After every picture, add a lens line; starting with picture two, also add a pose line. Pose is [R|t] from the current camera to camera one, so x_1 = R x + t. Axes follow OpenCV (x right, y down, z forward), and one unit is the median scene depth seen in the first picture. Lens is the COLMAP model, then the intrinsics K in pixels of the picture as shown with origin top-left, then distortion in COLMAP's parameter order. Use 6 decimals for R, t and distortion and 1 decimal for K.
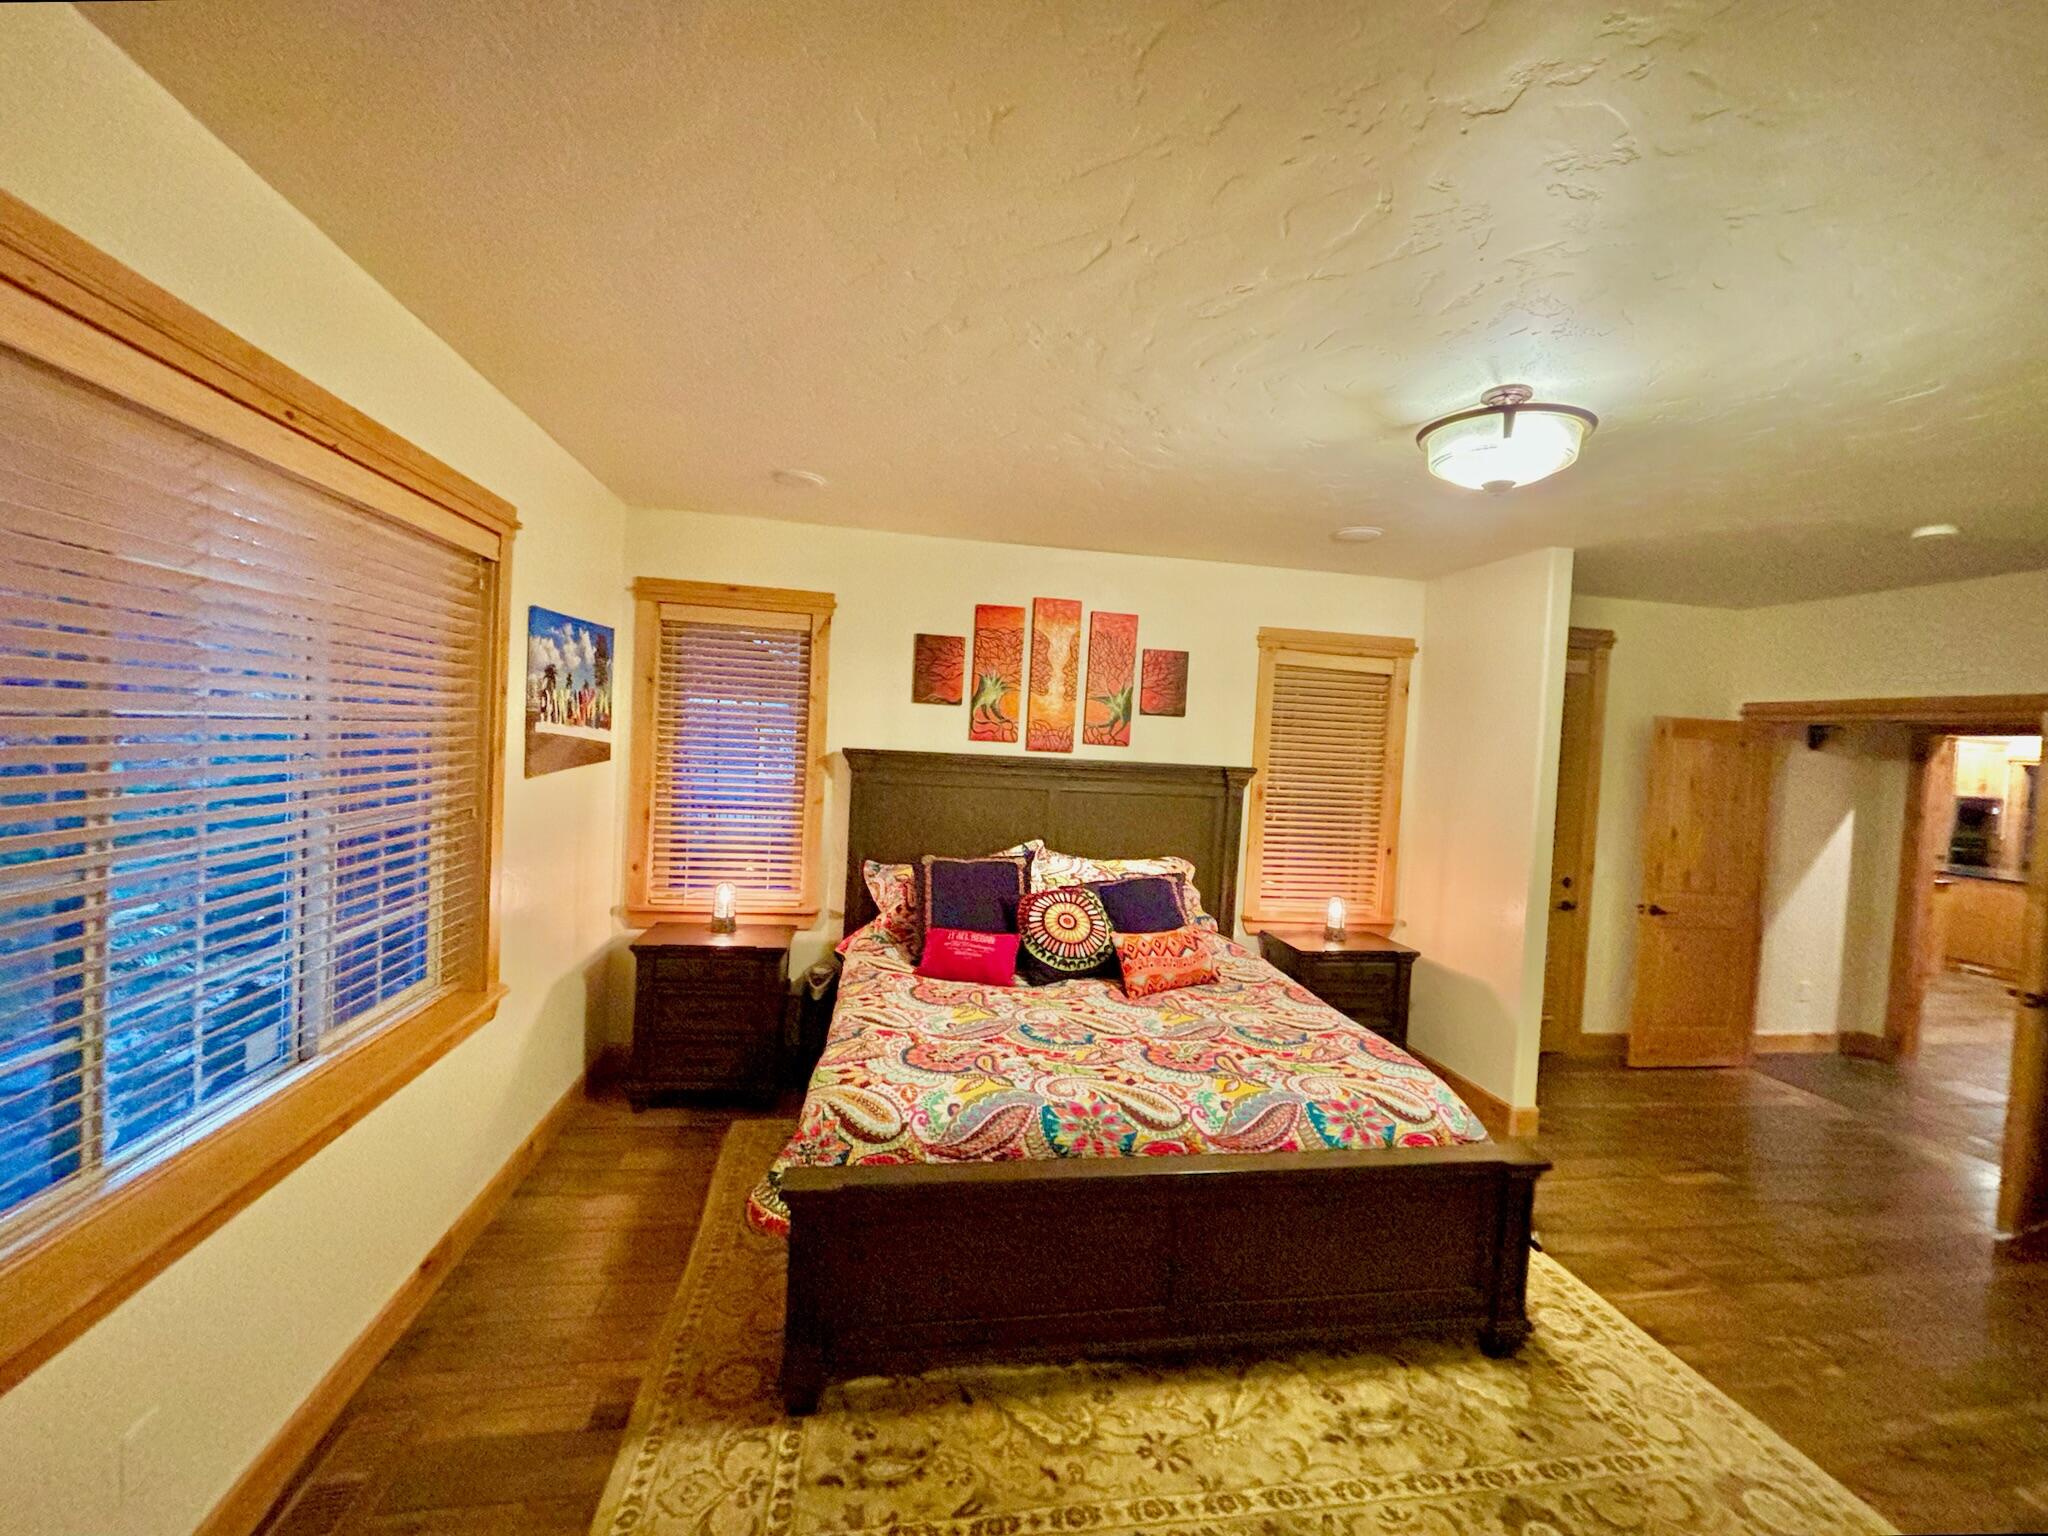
lens RADIAL K [[824.6, 0, 1013.2], [0, 824.6, 771.8], [0, 0, 1]] dist [0.002782, -0.001350]
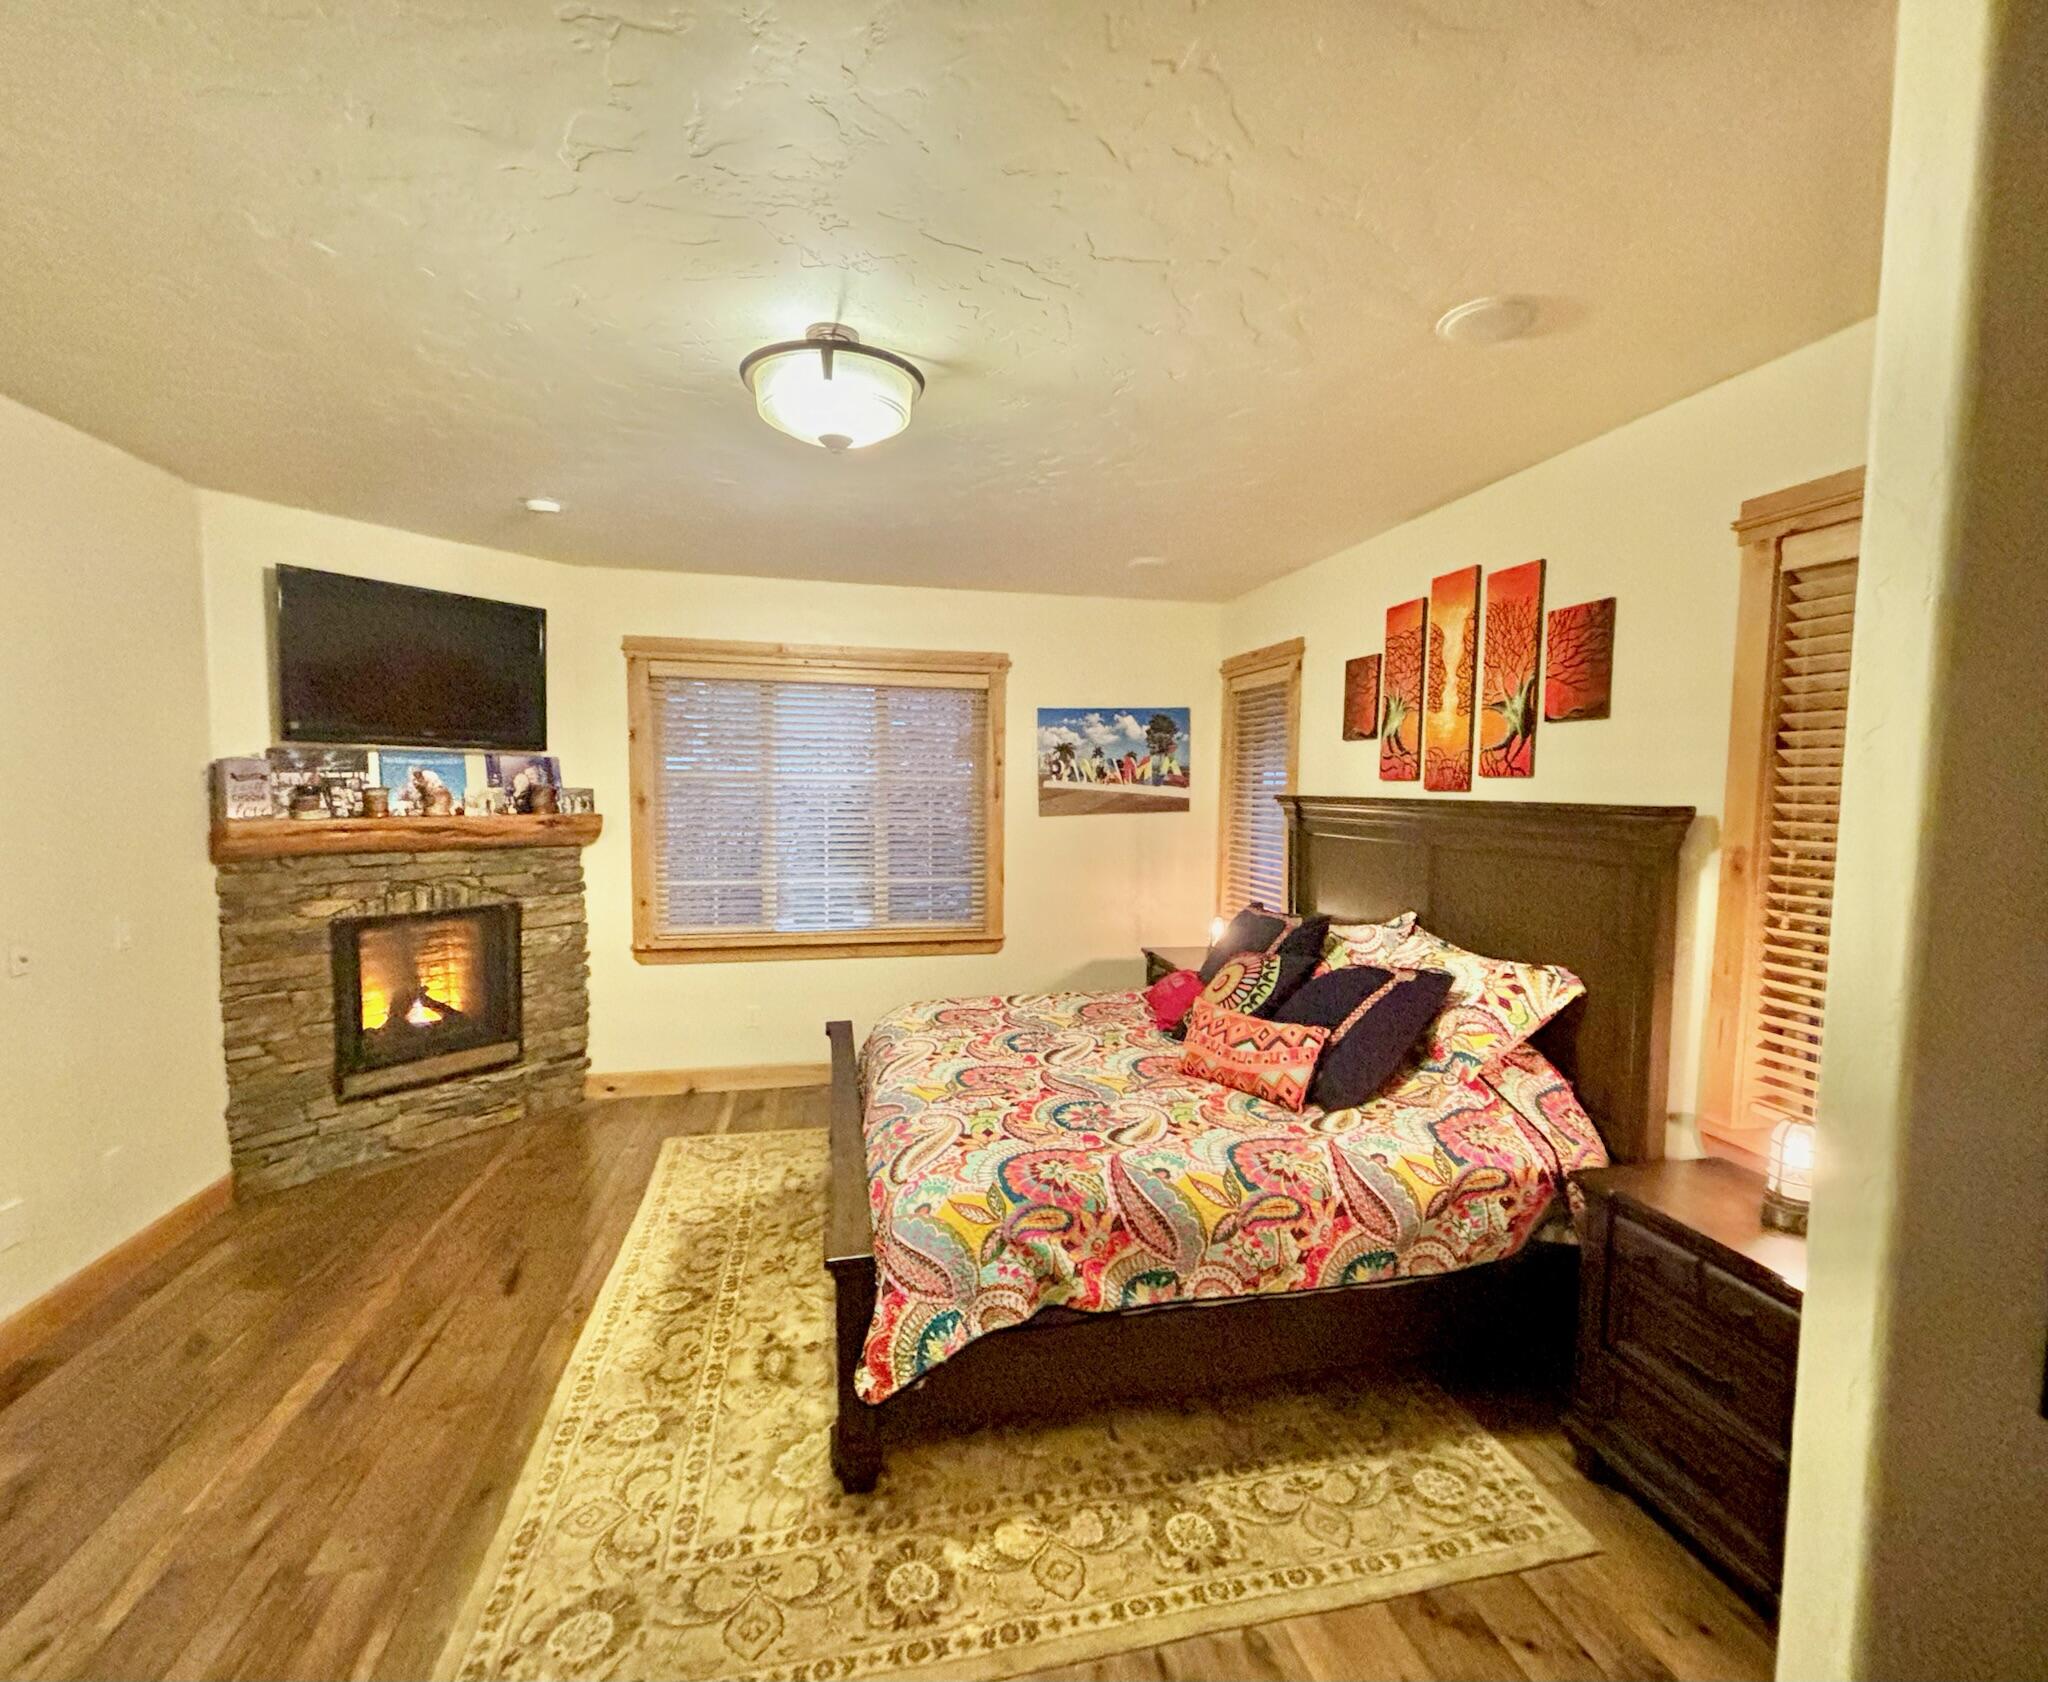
lens RADIAL K [[941.8, 0, 1021.3], [0, 941.8, 843.6], [0, 0, 1]] dist [0.001103, -0.000763]
pose [[0.041030, 0.008818, -0.999119, 1.022833], [-0.051577, 0.998647, 0.006696, 0.041648], [0.997826, 0.051257, 0.041429, 0.740463]]
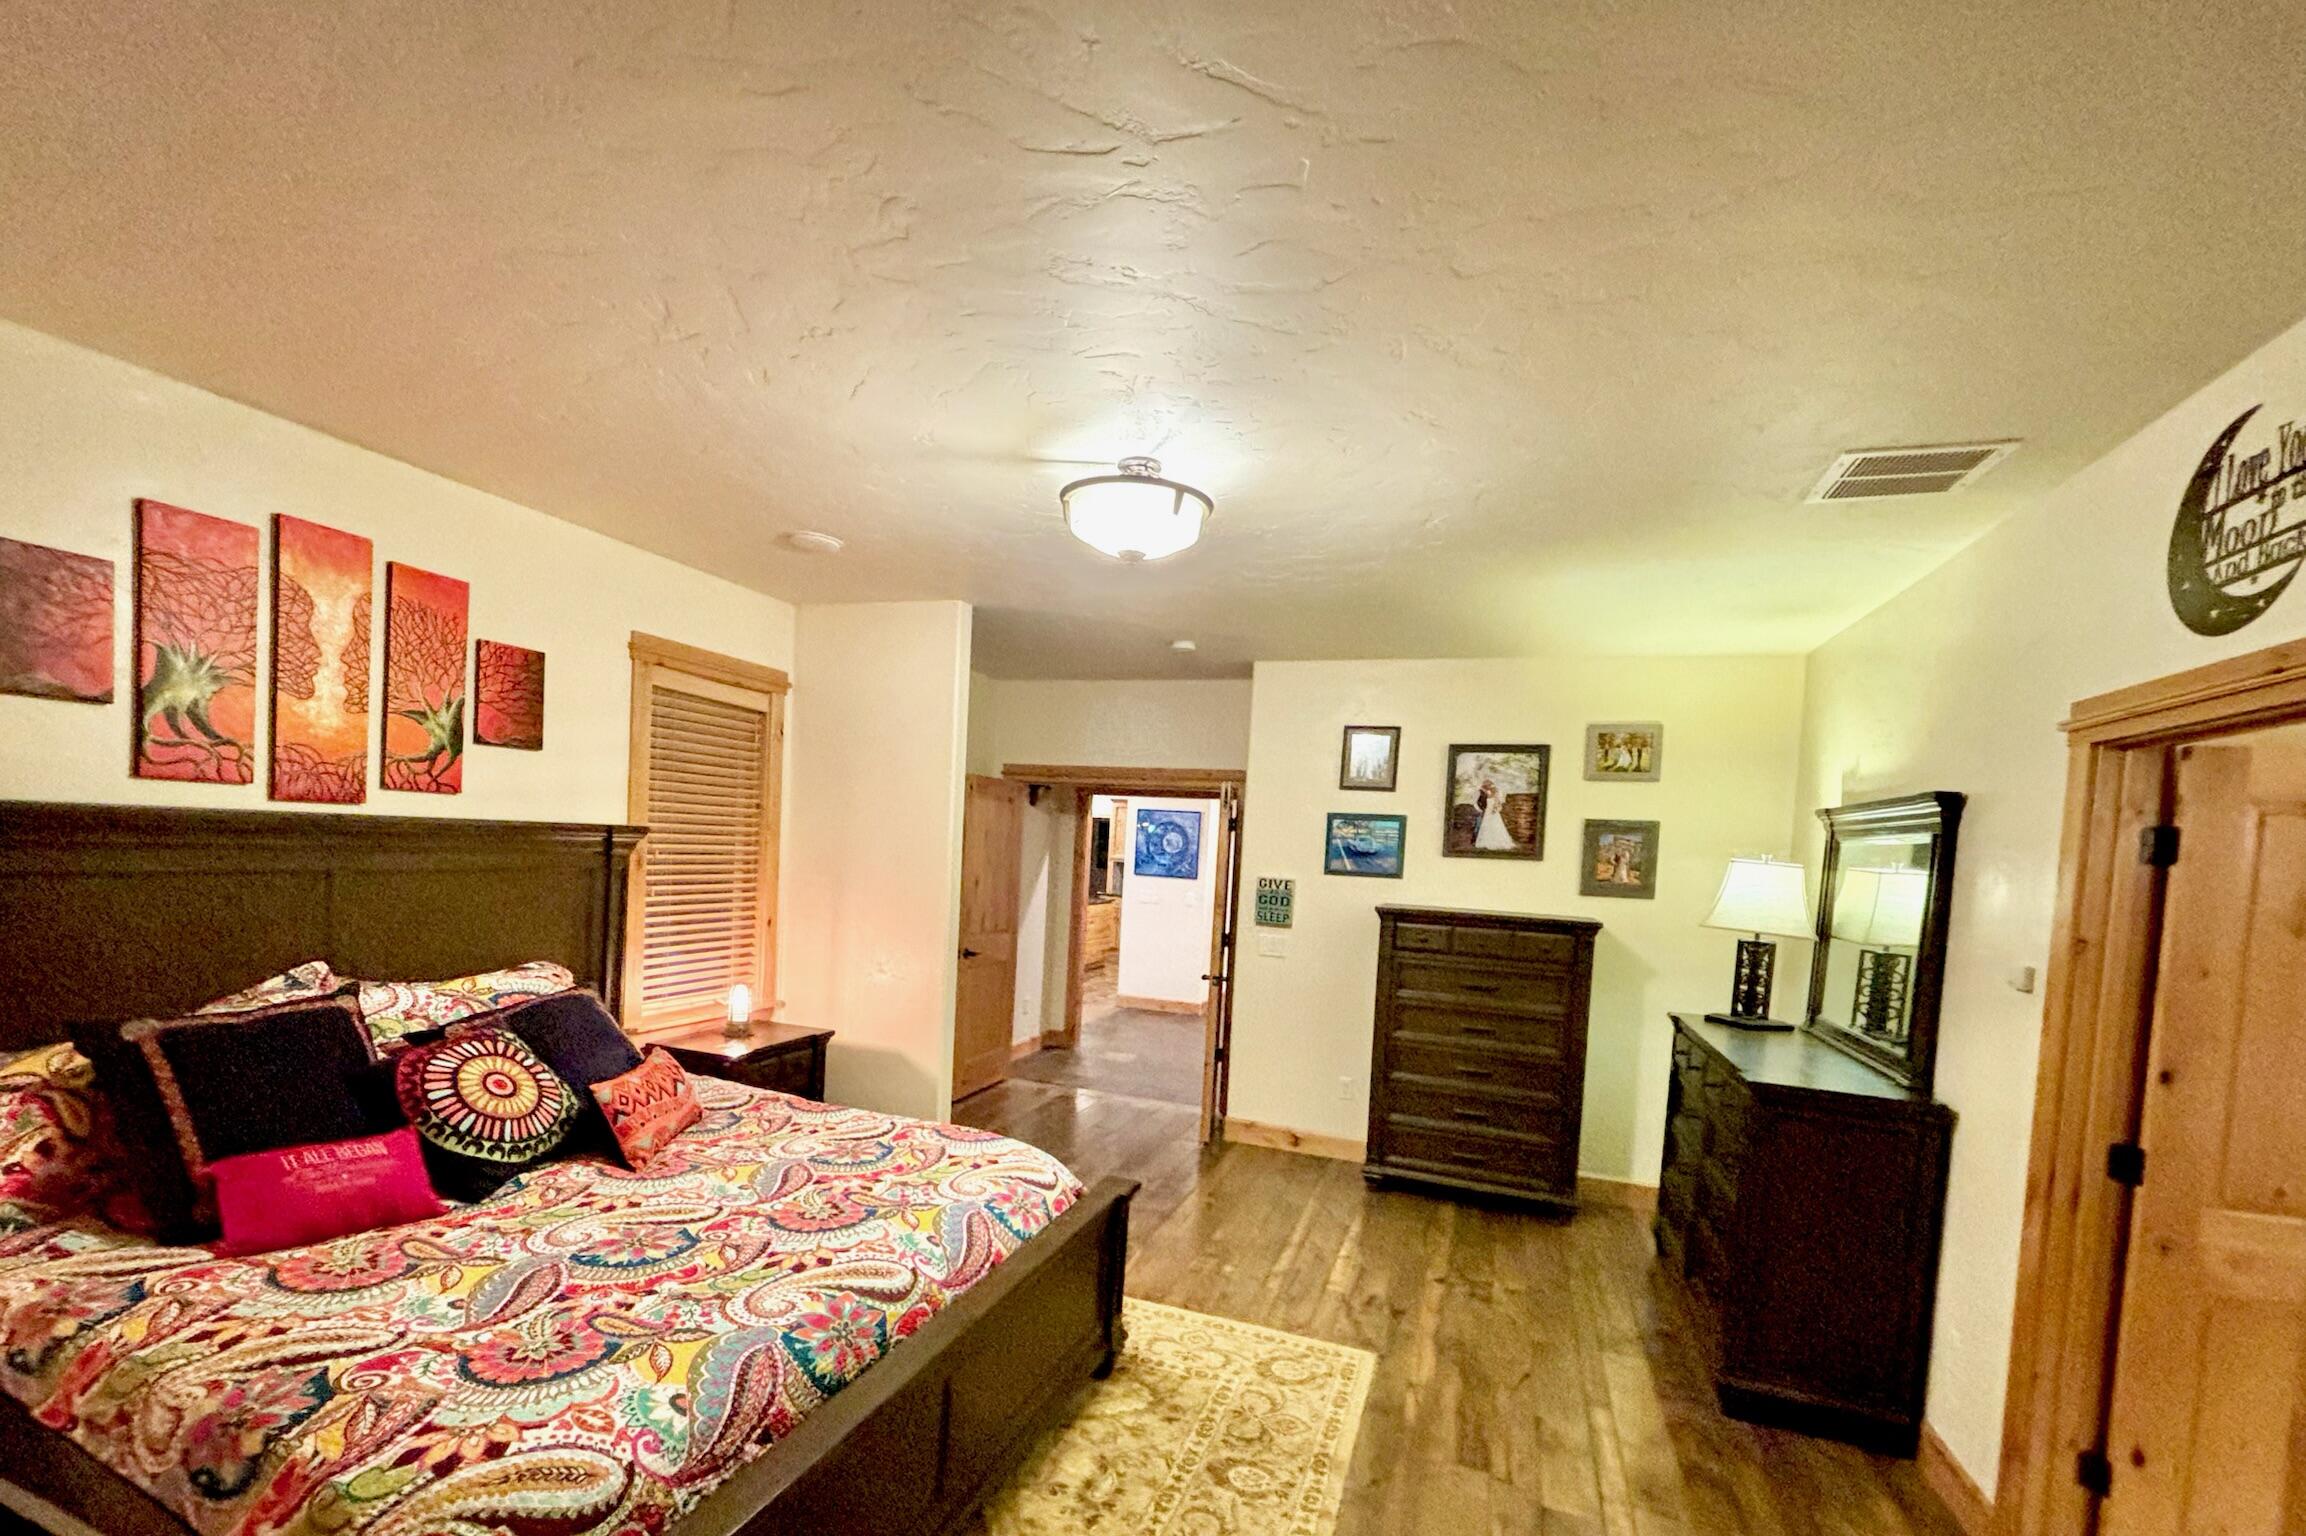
lens RADIAL K [[1012.3, 0, 1117.4], [0, 1012.3, 891.4], [0, 0, 1]] dist [-0.000708, -0.001265]
pose [[0.507720, -0.068339, 0.858807, -0.334357], [0.008658, 0.997203, 0.074233, -0.012824], [-0.861479, -0.030254, 0.506892, 0.227598]]
